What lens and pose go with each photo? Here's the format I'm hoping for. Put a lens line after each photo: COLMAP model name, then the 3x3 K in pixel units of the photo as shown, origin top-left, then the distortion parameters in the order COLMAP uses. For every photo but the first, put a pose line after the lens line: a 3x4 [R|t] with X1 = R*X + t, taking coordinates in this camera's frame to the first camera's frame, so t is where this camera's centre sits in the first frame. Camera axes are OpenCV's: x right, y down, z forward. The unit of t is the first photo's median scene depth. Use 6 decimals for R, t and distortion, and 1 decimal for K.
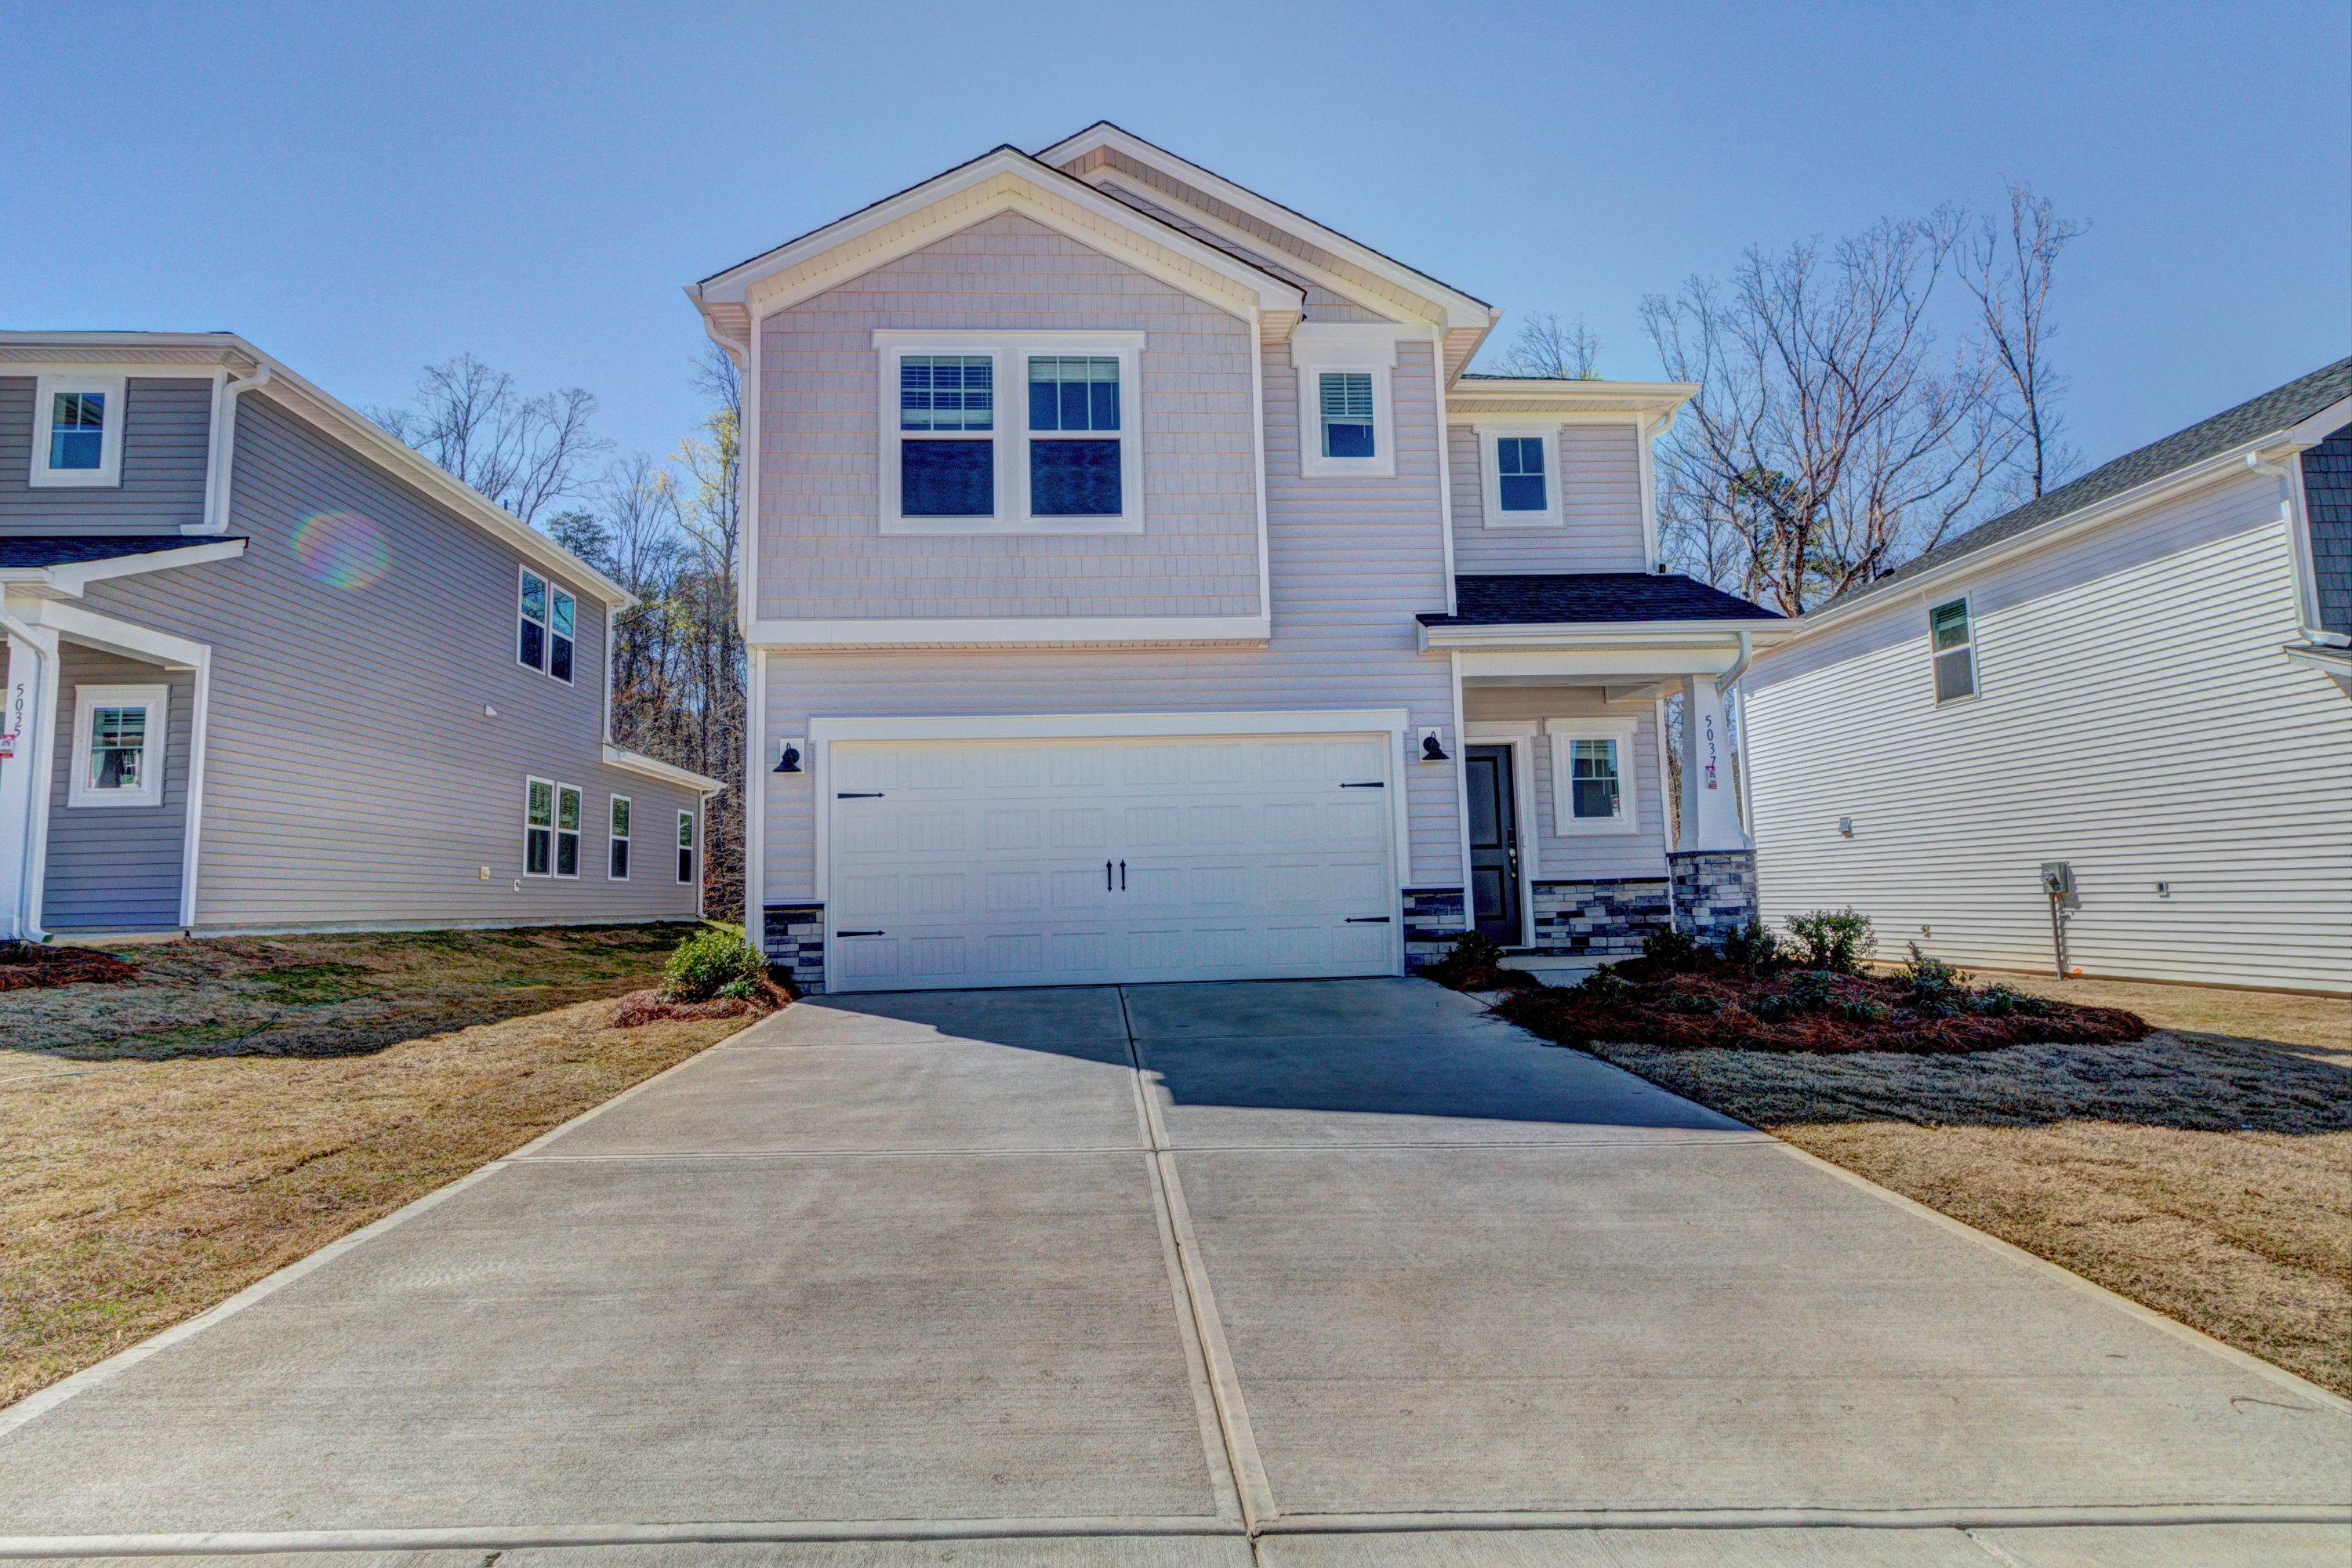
lens RADIAL K [[1200.4, 0, 1170.6], [0, 1200.4, 783.9], [0, 0, 1]] dist [0.000841, 0.001691]
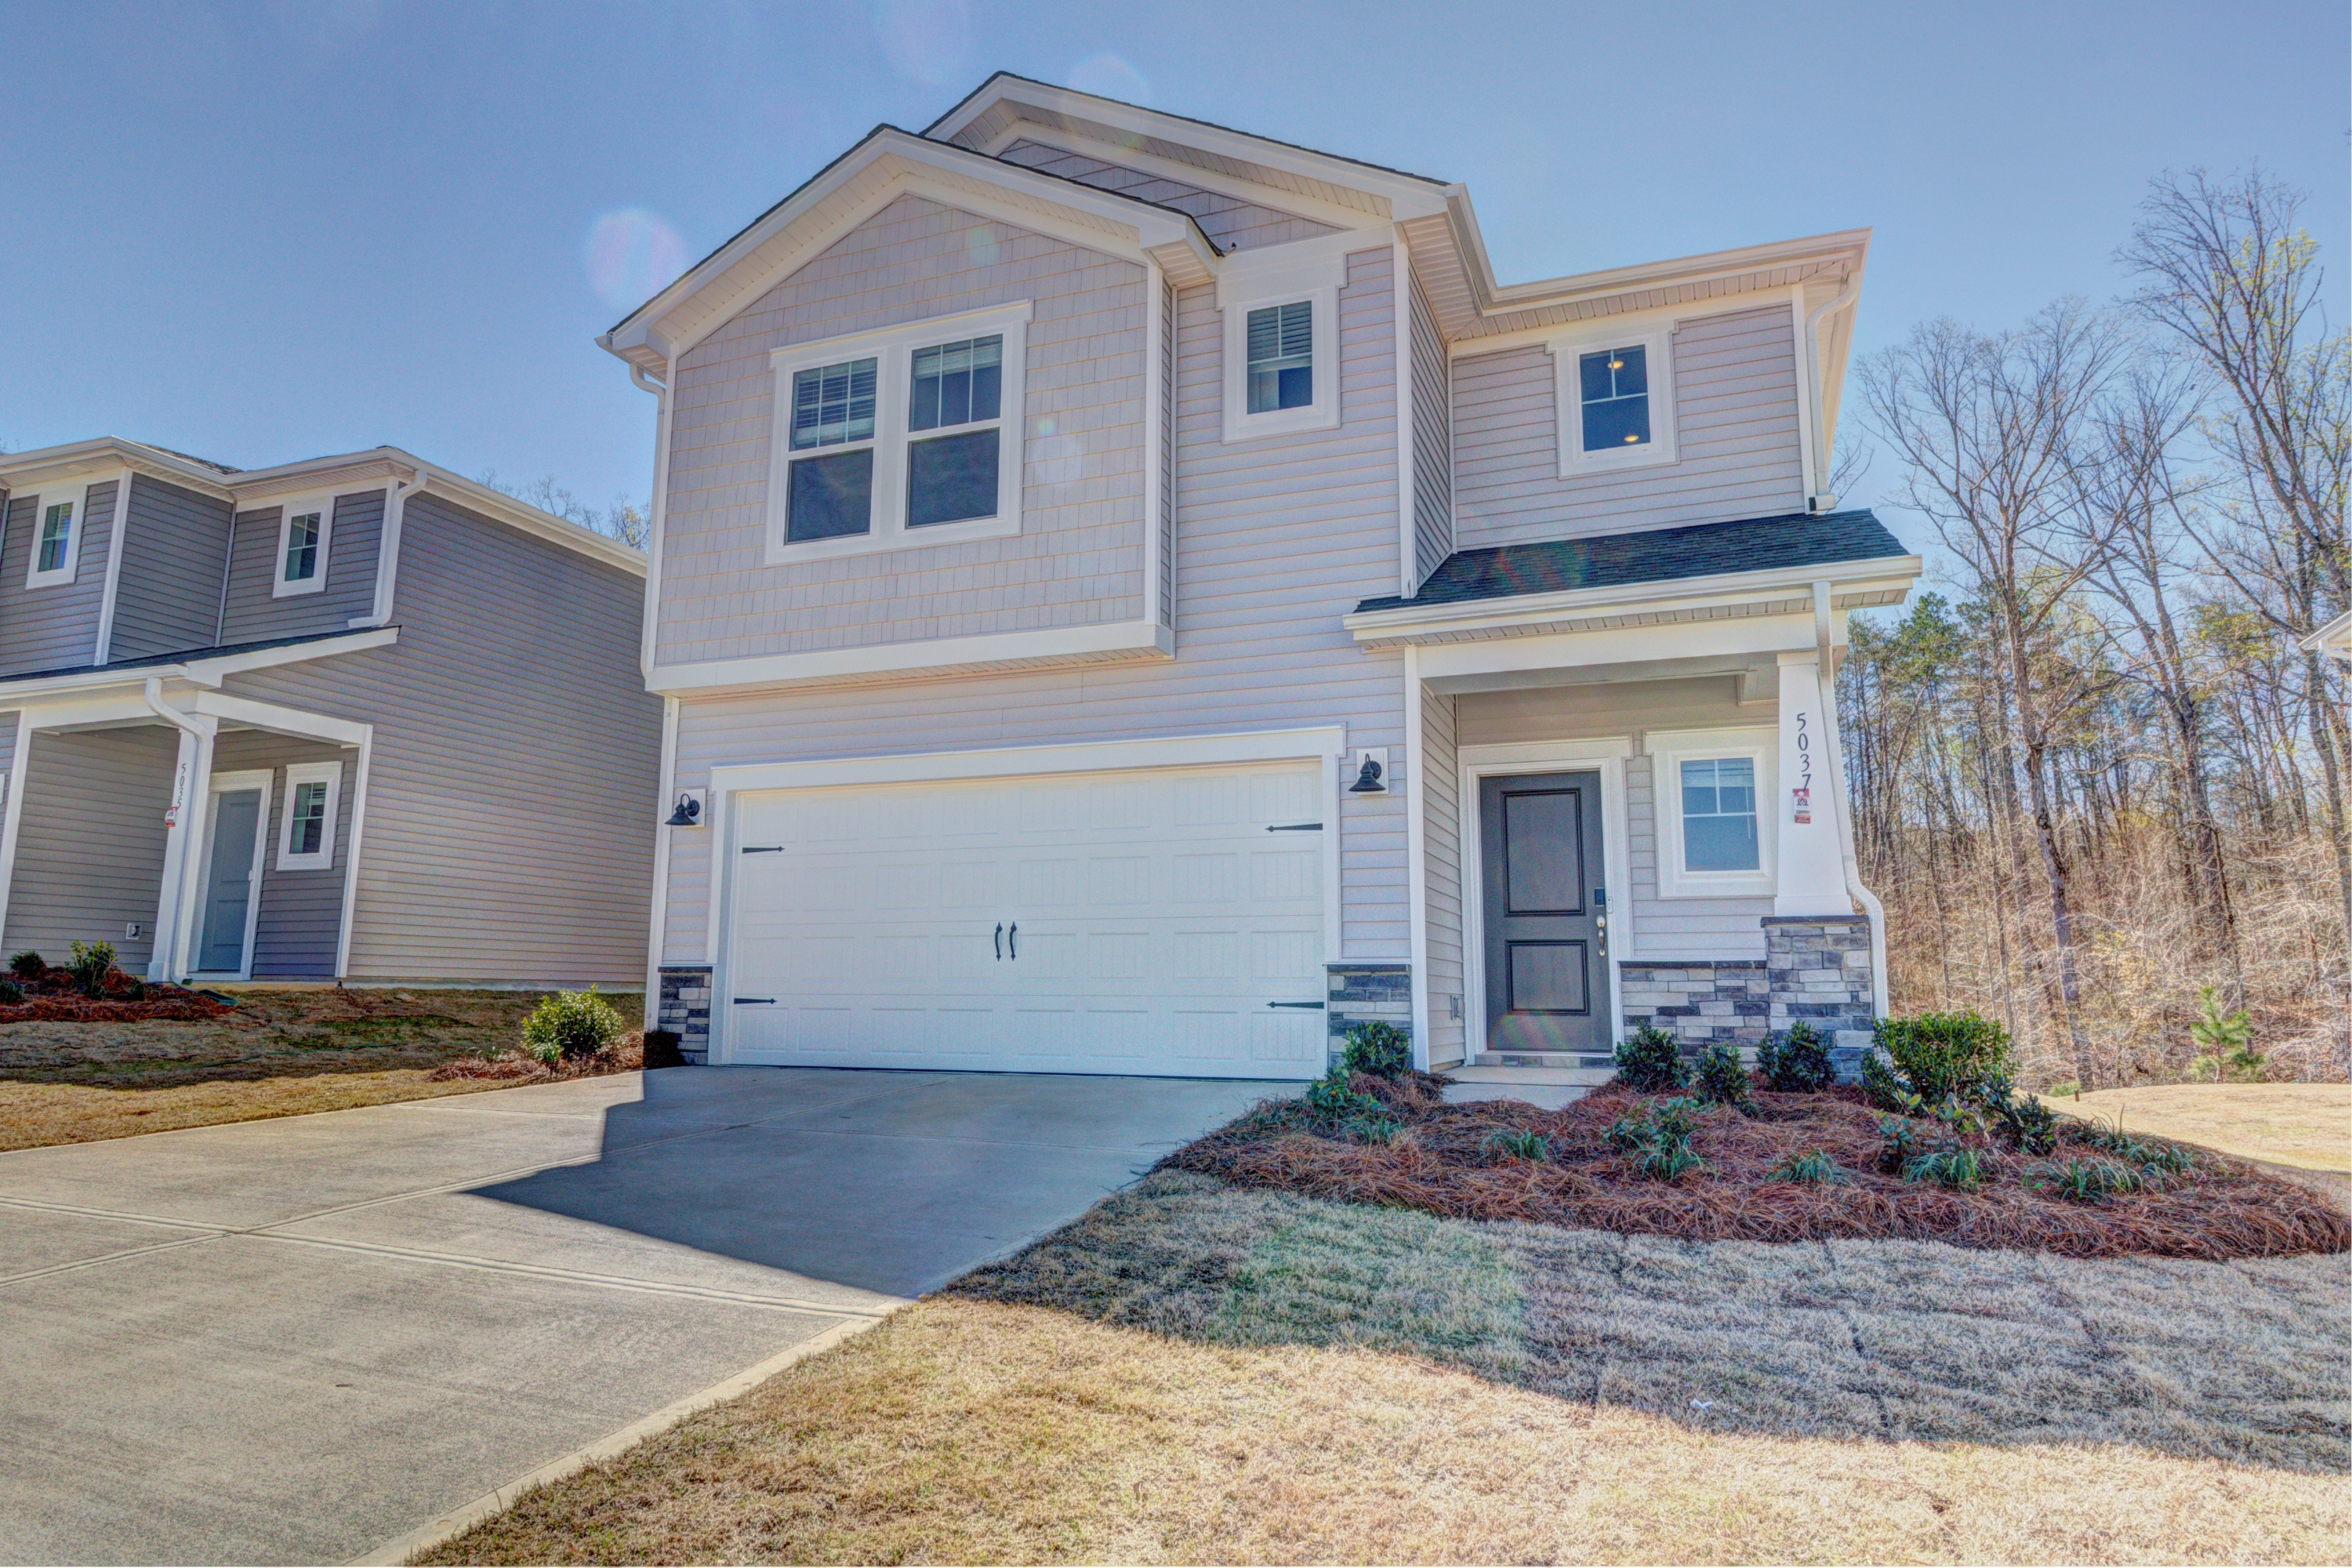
lens RADIAL K [[1393.9, 0, 1173.5], [0, 1393.9, 777.9], [0, 0, 1]] dist [-0.004317, 0.001477]
pose [[0.908672, -0.034794, -0.416059, 0.461018], [0.010949, 0.998165, -0.059562, 0.021354], [0.417368, 0.049567, 0.907385, 0.159269]]
